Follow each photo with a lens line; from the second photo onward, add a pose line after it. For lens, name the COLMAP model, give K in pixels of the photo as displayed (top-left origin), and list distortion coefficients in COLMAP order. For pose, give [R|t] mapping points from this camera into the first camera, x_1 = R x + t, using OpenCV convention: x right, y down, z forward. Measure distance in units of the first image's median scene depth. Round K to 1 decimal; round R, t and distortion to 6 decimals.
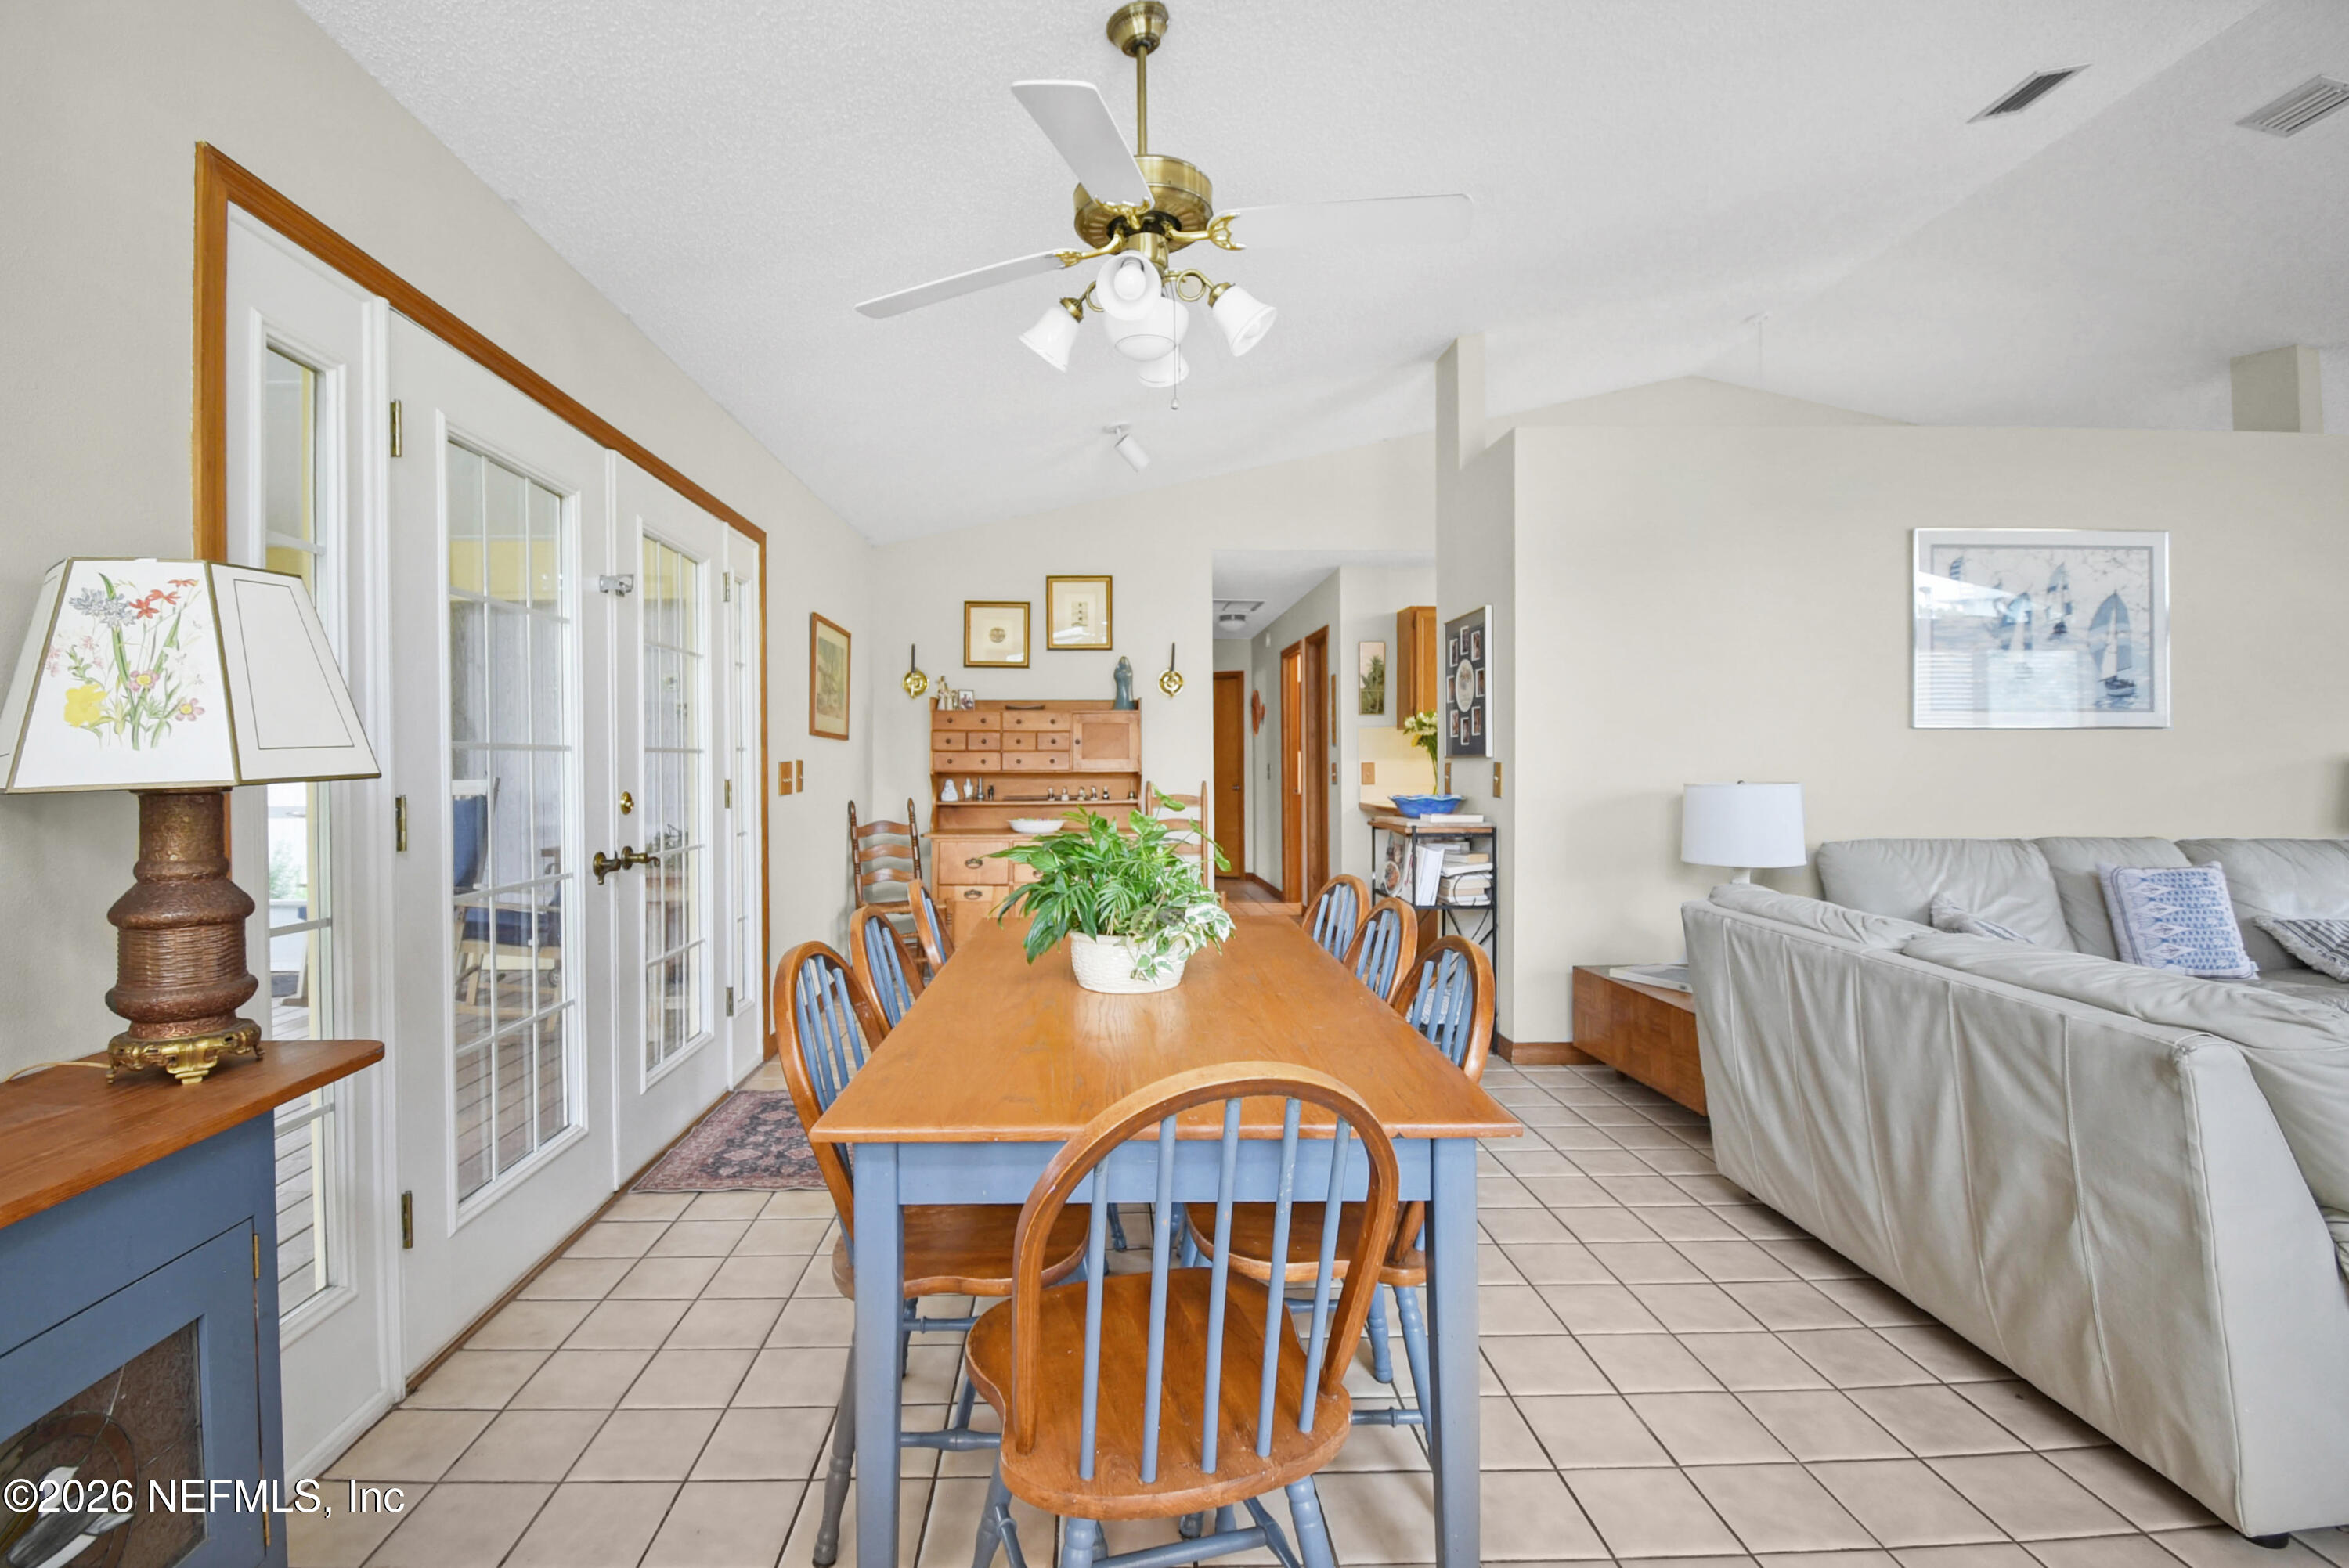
lens RADIAL K [[1063.8, 0, 1165.6], [0, 1063.8, 775.3], [0, 0, 1]] dist [-0.000767, -0.000055]
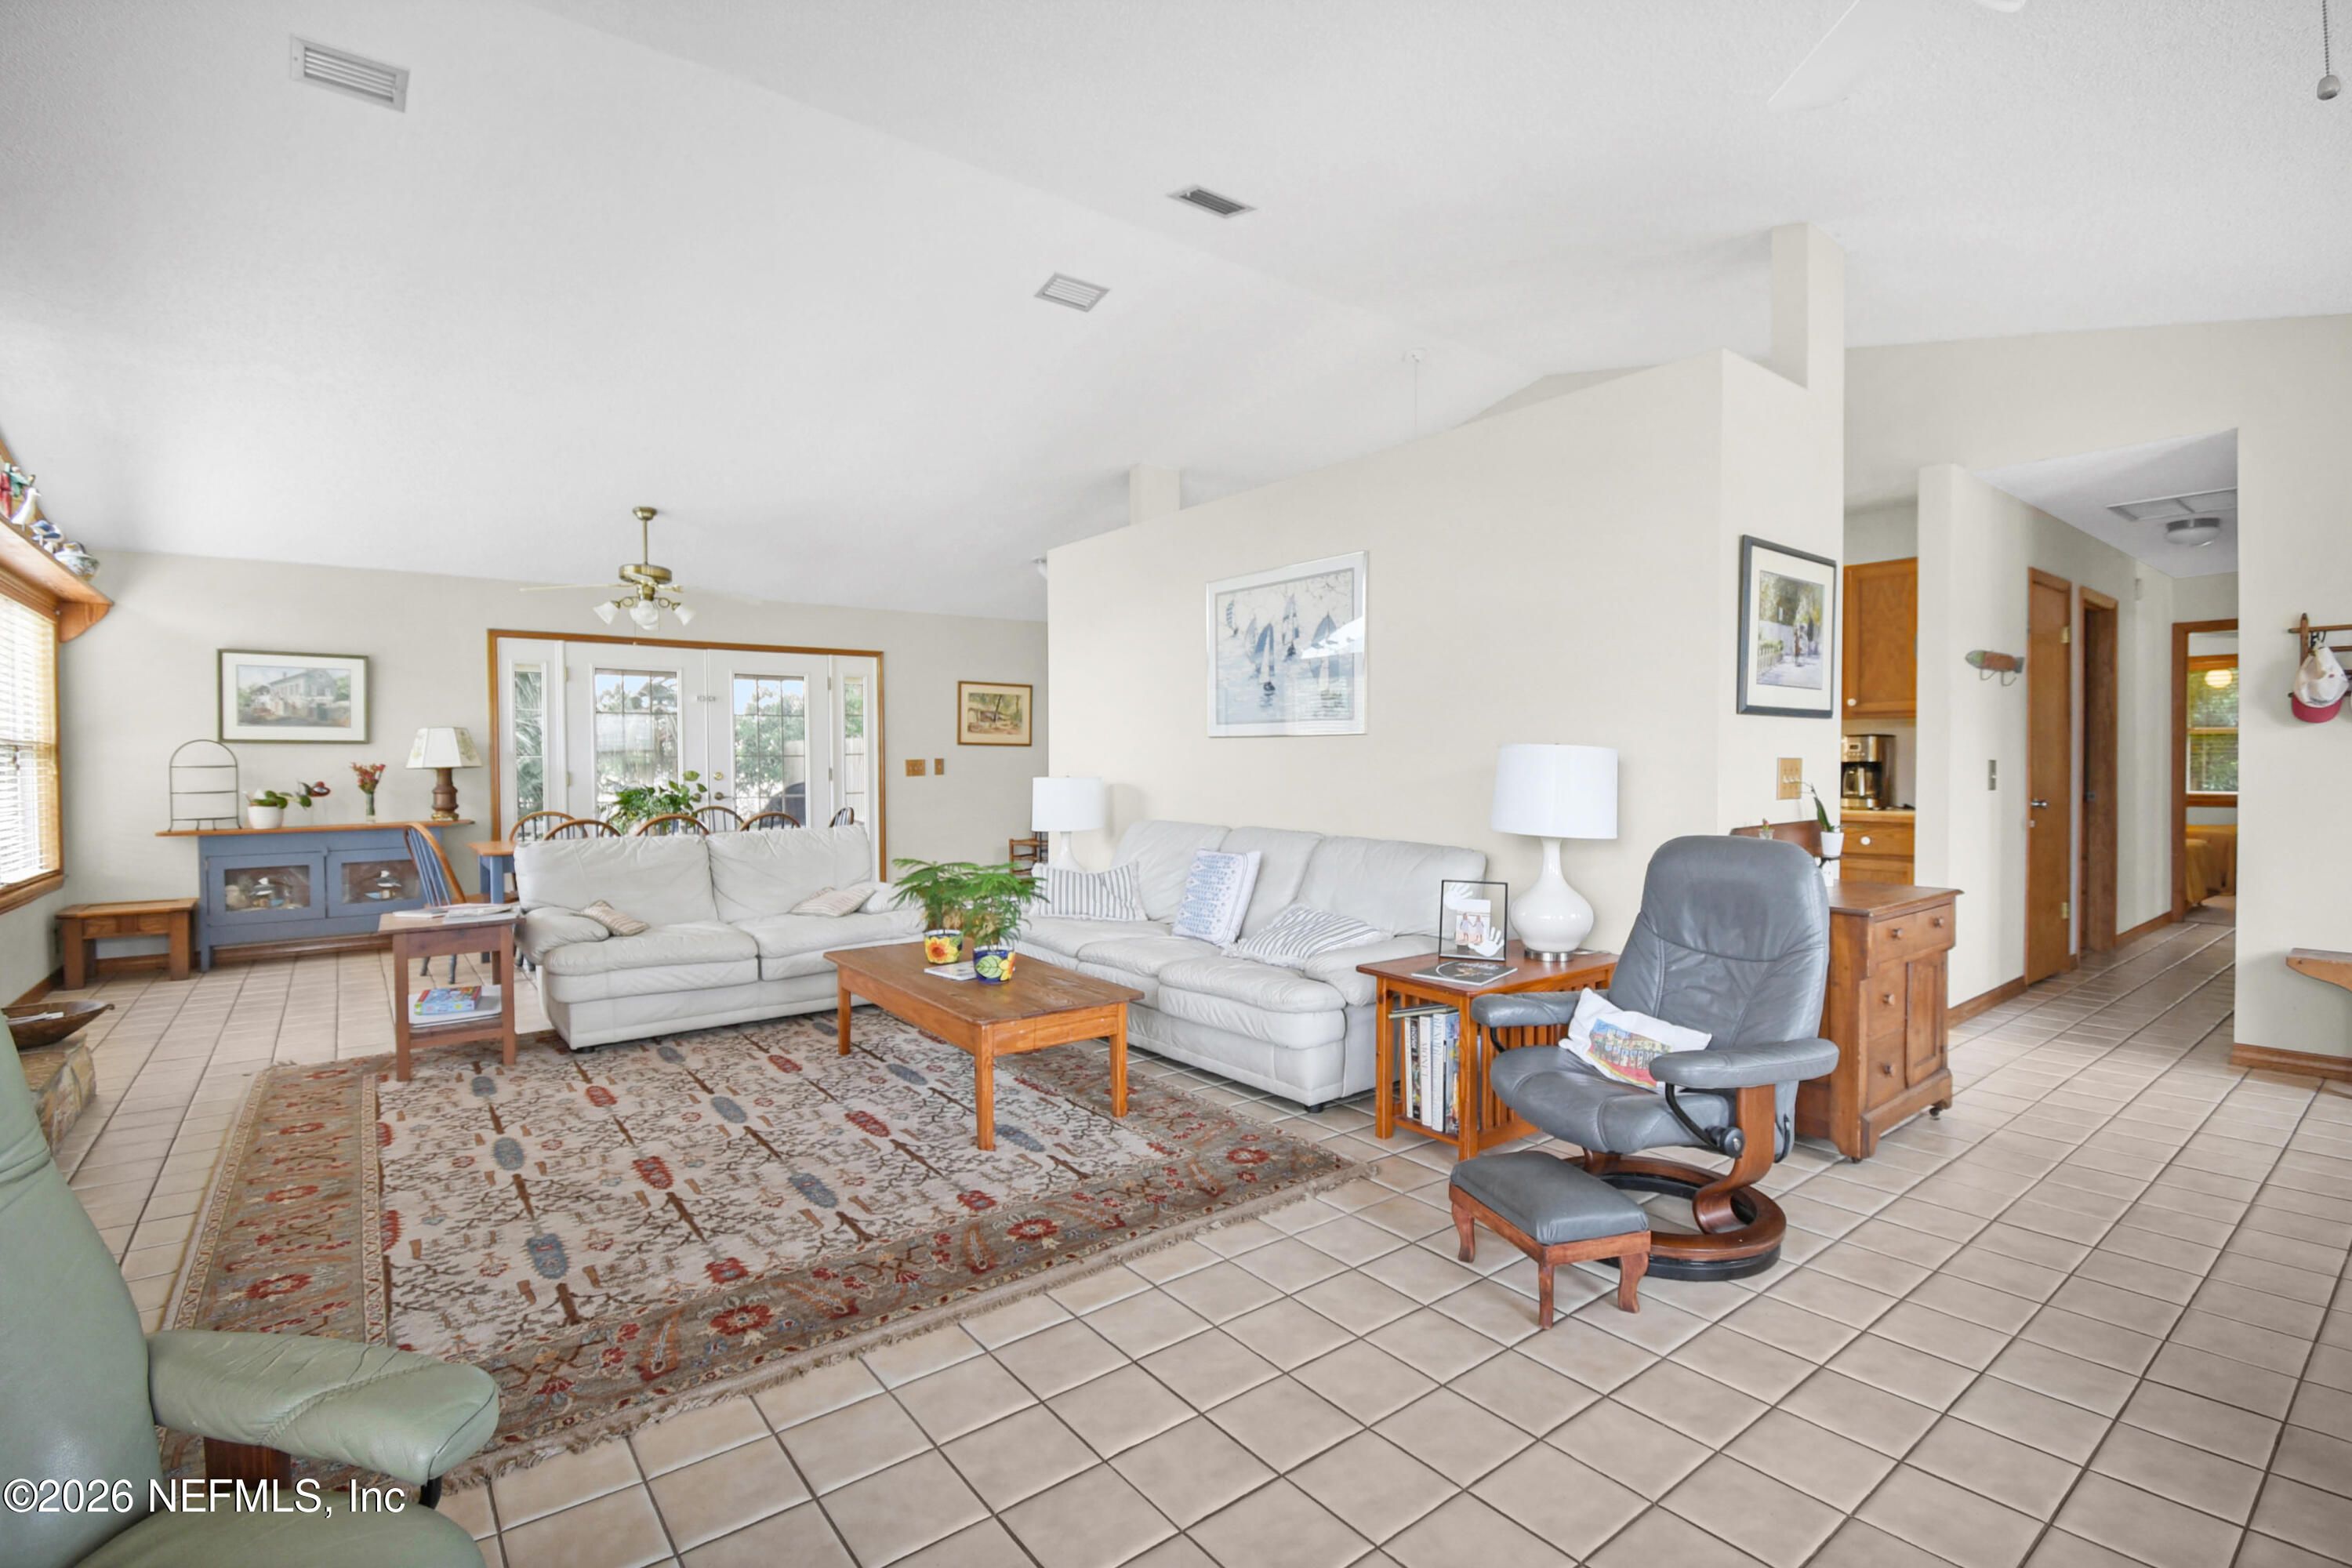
lens RADIAL K [[1065.3, 0, 1183.2], [0, 1065.3, 783.3], [0, 0, 1]] dist [-0.000767, -0.000055]
pose [[0.828704, -0.007045, 0.559643, 0.144161], [0.005321, 0.999975, 0.004710, -0.002650], [-0.559662, -0.000925, 0.828720, 0.162615]]
